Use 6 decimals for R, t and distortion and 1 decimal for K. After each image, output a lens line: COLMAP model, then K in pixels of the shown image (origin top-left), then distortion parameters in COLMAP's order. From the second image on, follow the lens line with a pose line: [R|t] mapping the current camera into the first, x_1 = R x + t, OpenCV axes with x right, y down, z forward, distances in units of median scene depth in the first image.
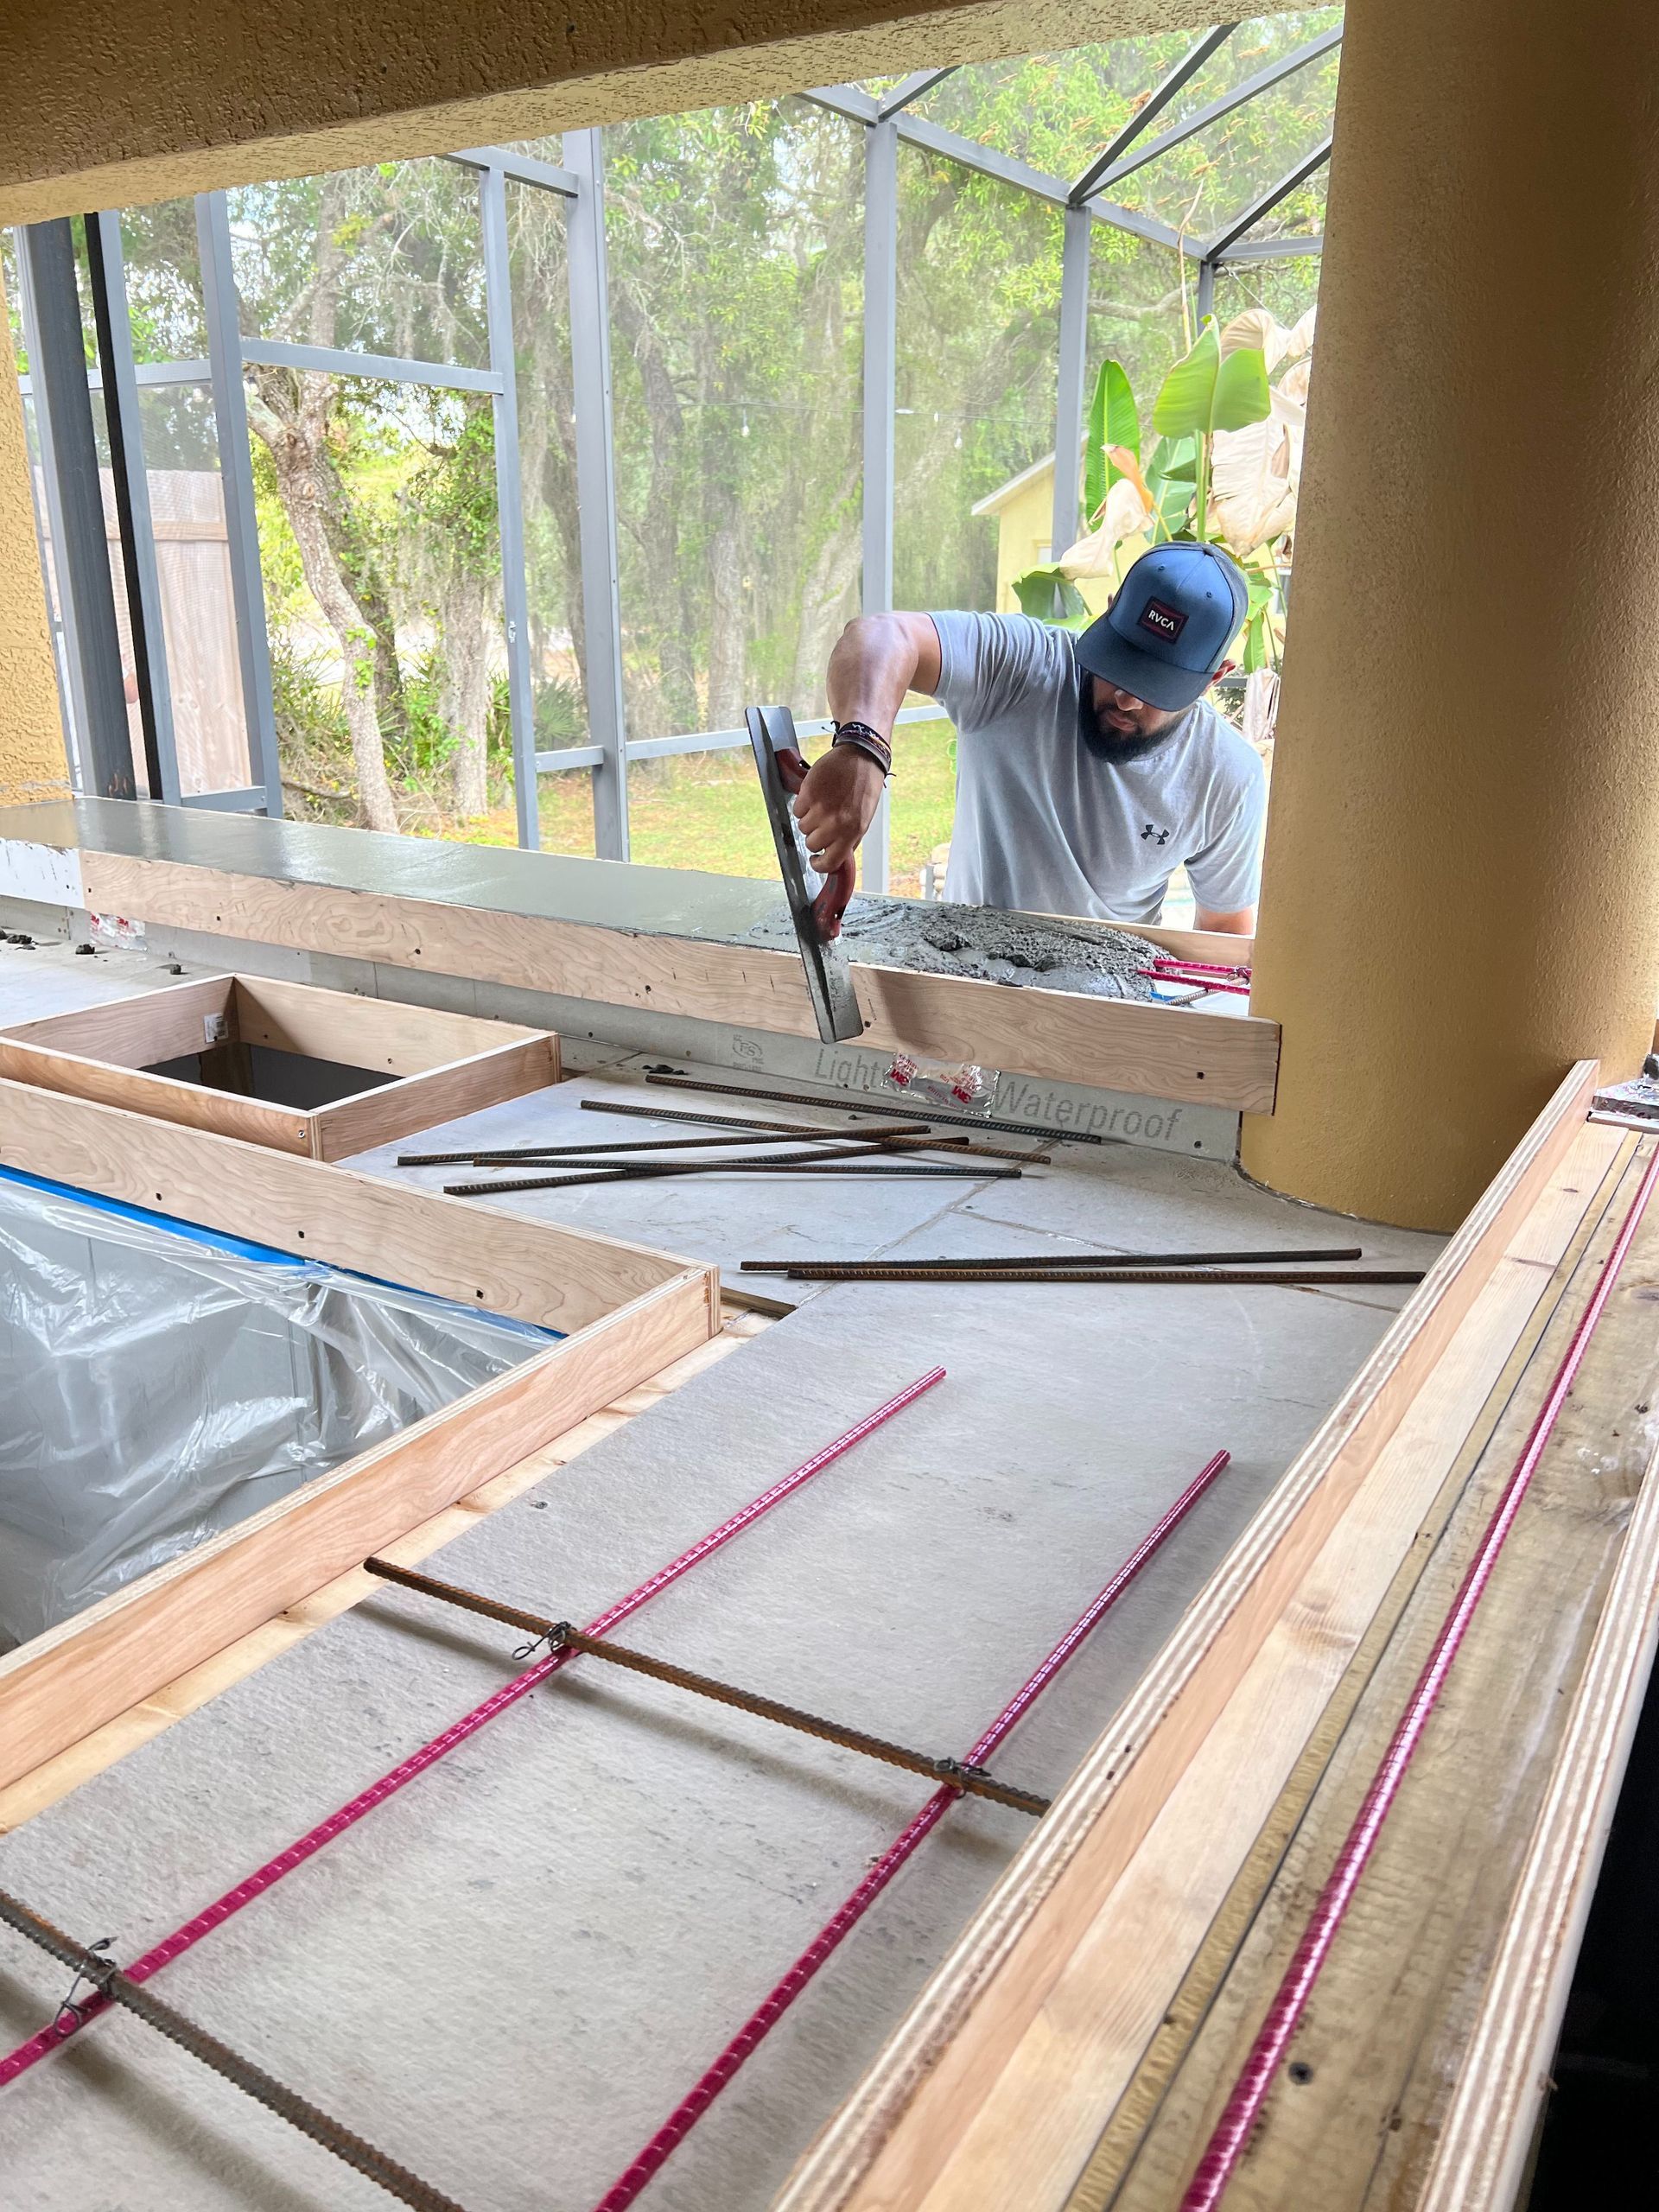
lens RADIAL K [[1674.3, 0, 813.1], [0, 1674.3, 1121.5], [0, 0, 1]] dist [0.050215, -0.060836]
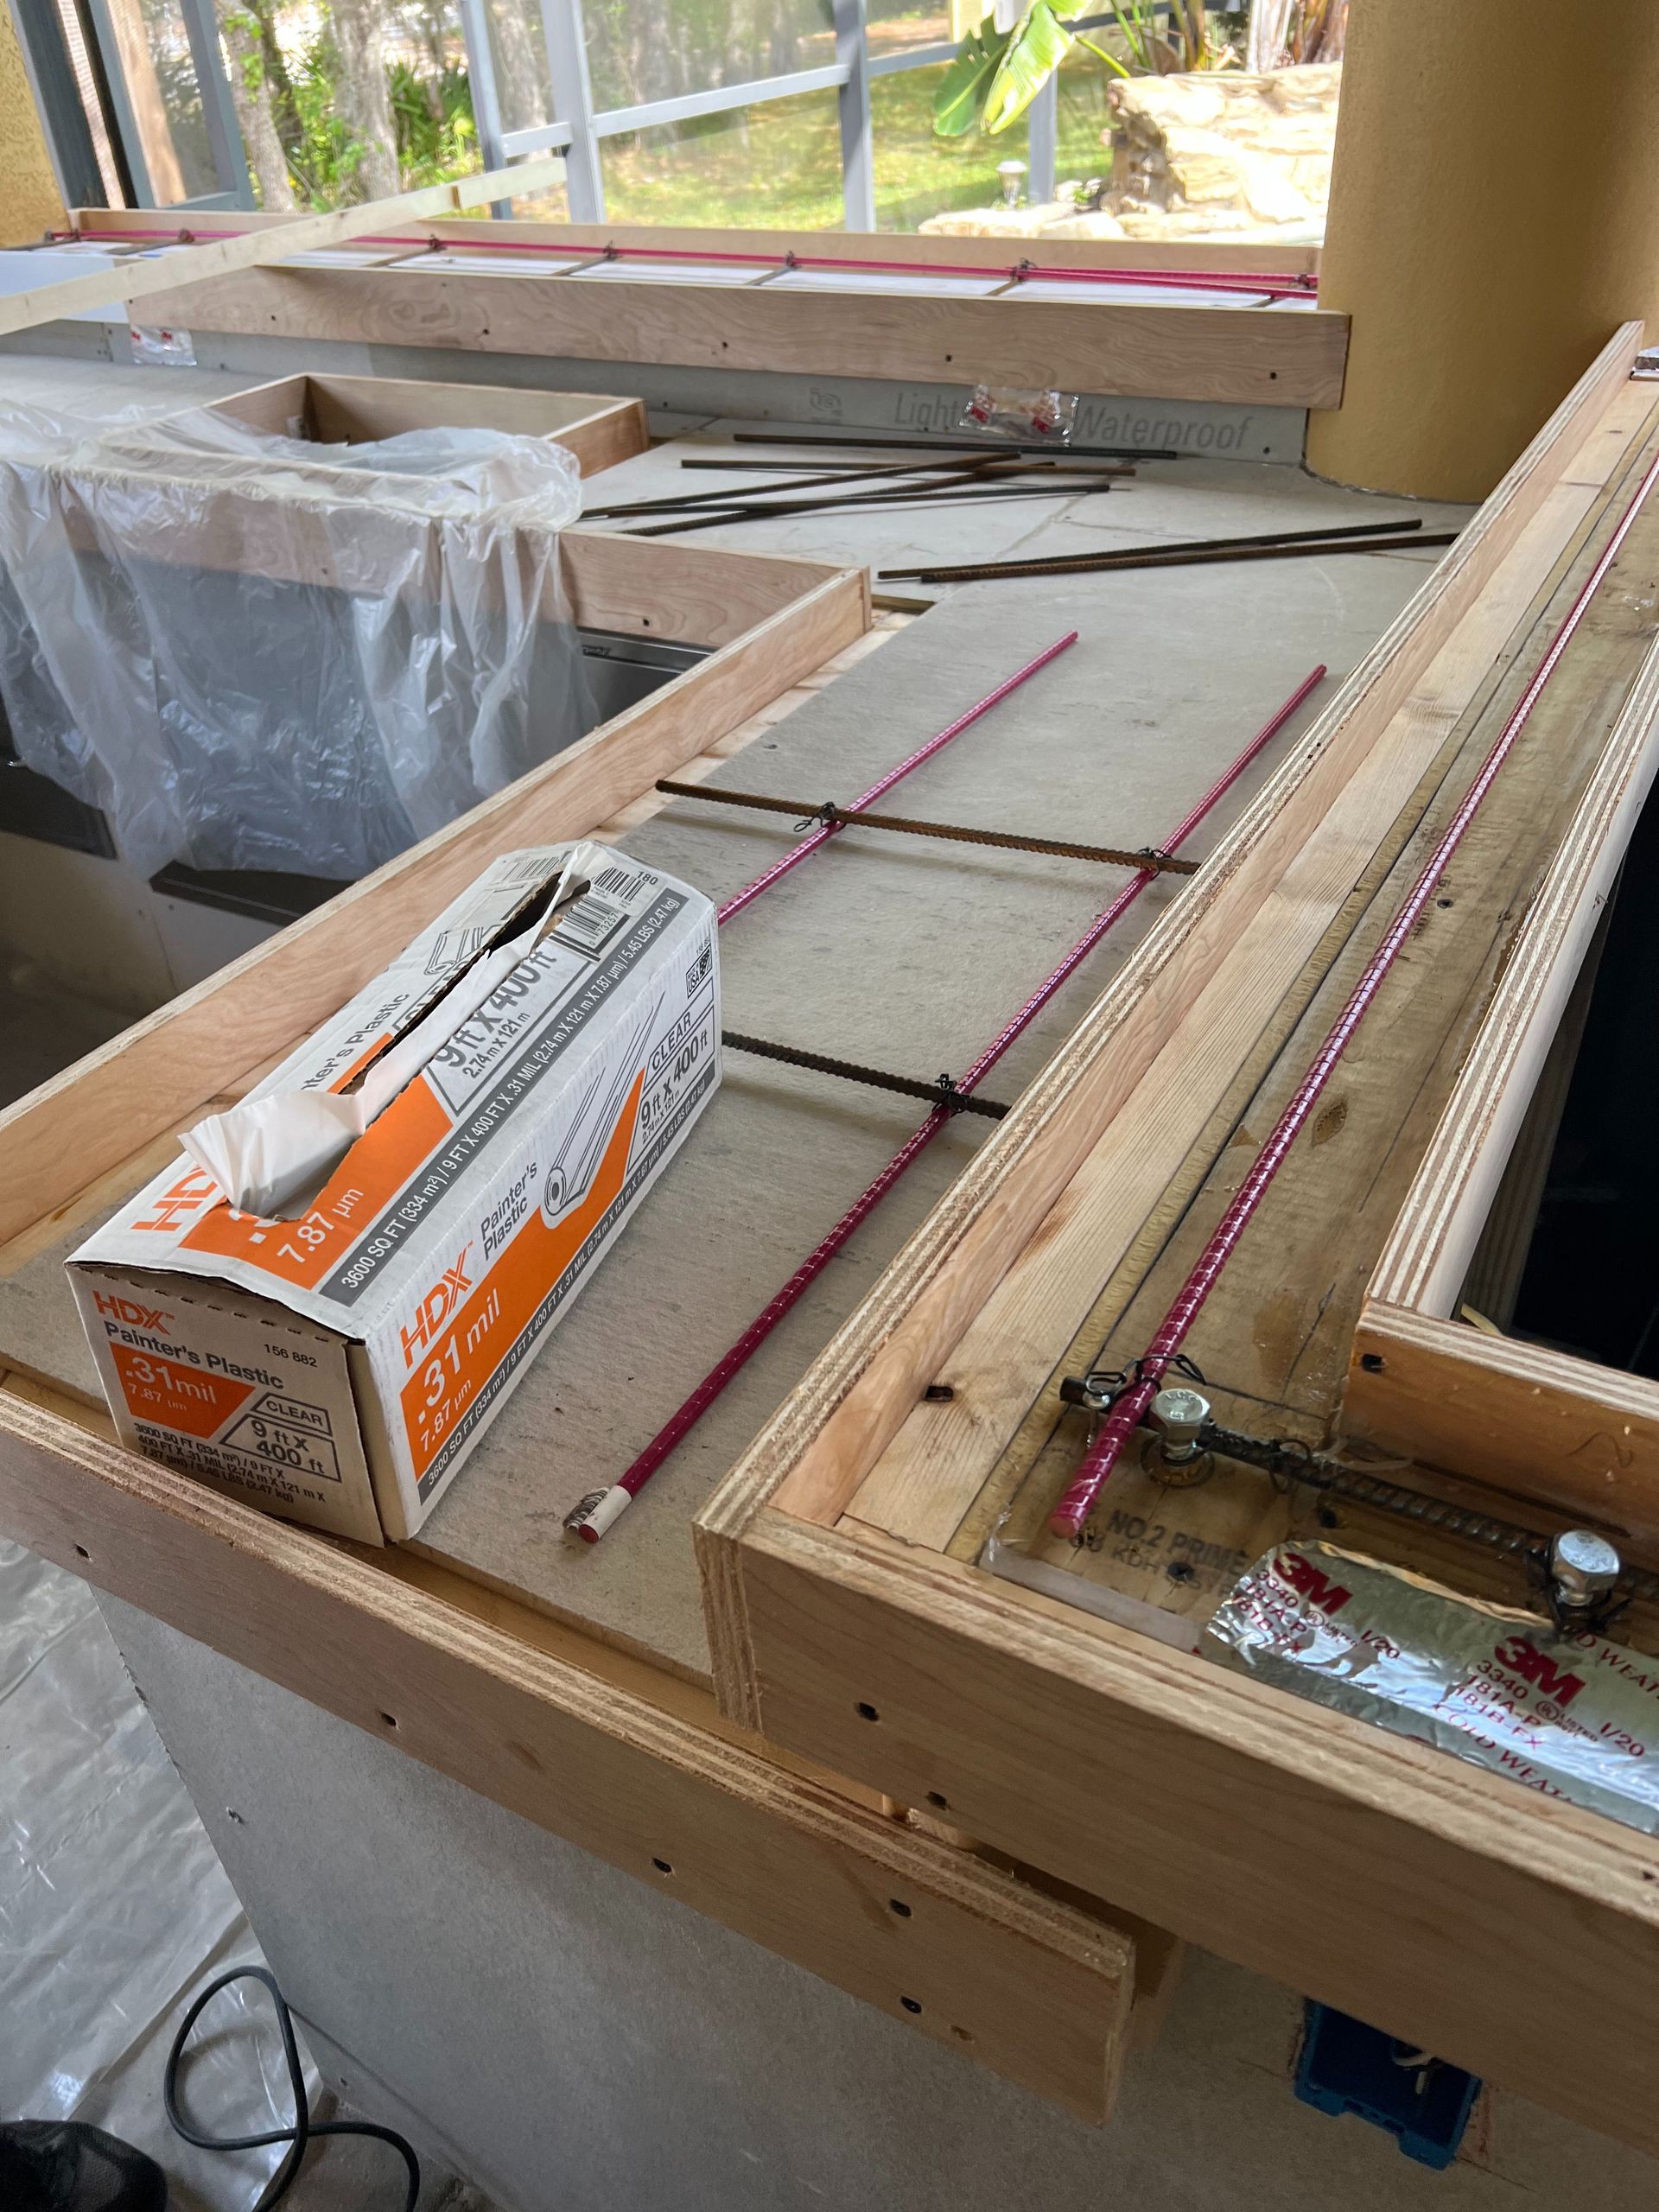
lens RADIAL K [[1674.3, 0, 824.1], [0, 1674.3, 1124.5], [0, 0, 1]] dist [0.050215, -0.060836]
pose [[0.996855, -0.079158, 0.003631, -0.101915], [0.074265, 0.949250, 0.305630, 0.079476], [-0.027640, -0.304399, 0.952144, -0.176116]]
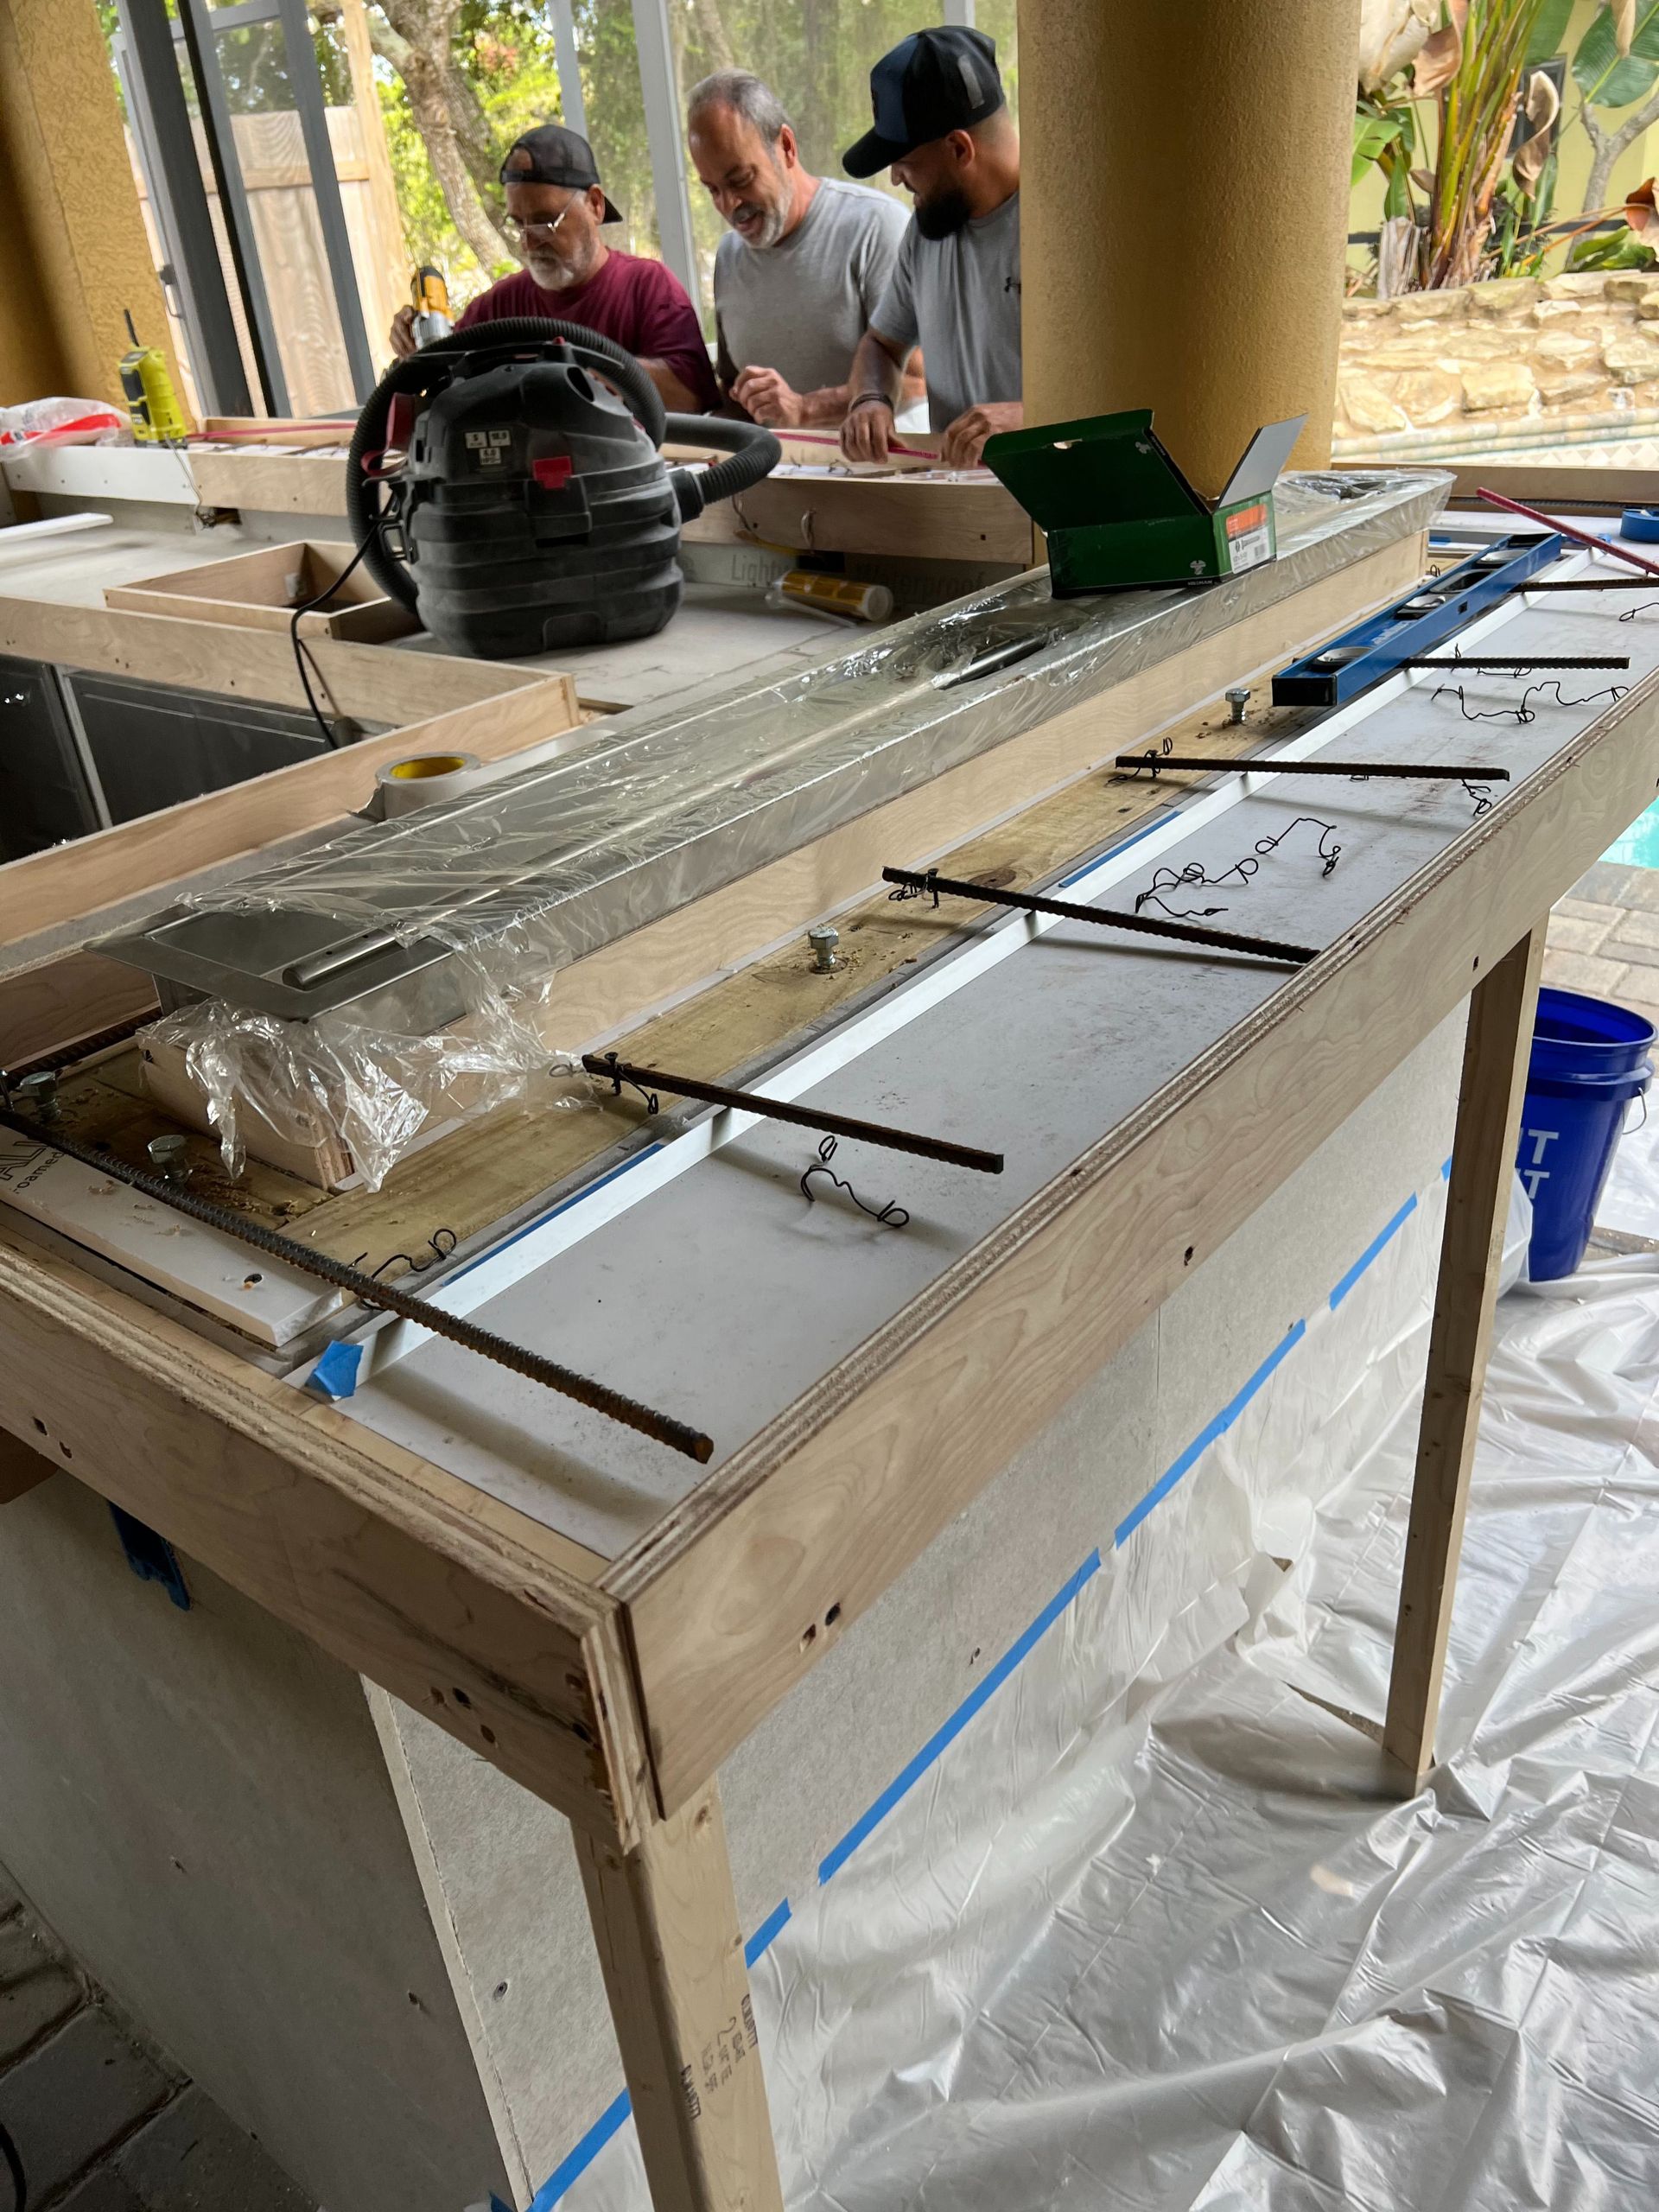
lens RADIAL K [[1674.3, 0, 827.9], [0, 1674.3, 1119.7], [0, 0, 1]] dist [0.050215, -0.060836]
pose [[0.990733, -0.022624, -0.133923, 0.287691], [0.048309, 0.980248, 0.191779, 0.162576], [0.126939, -0.196472, 0.972258, -0.369405]]
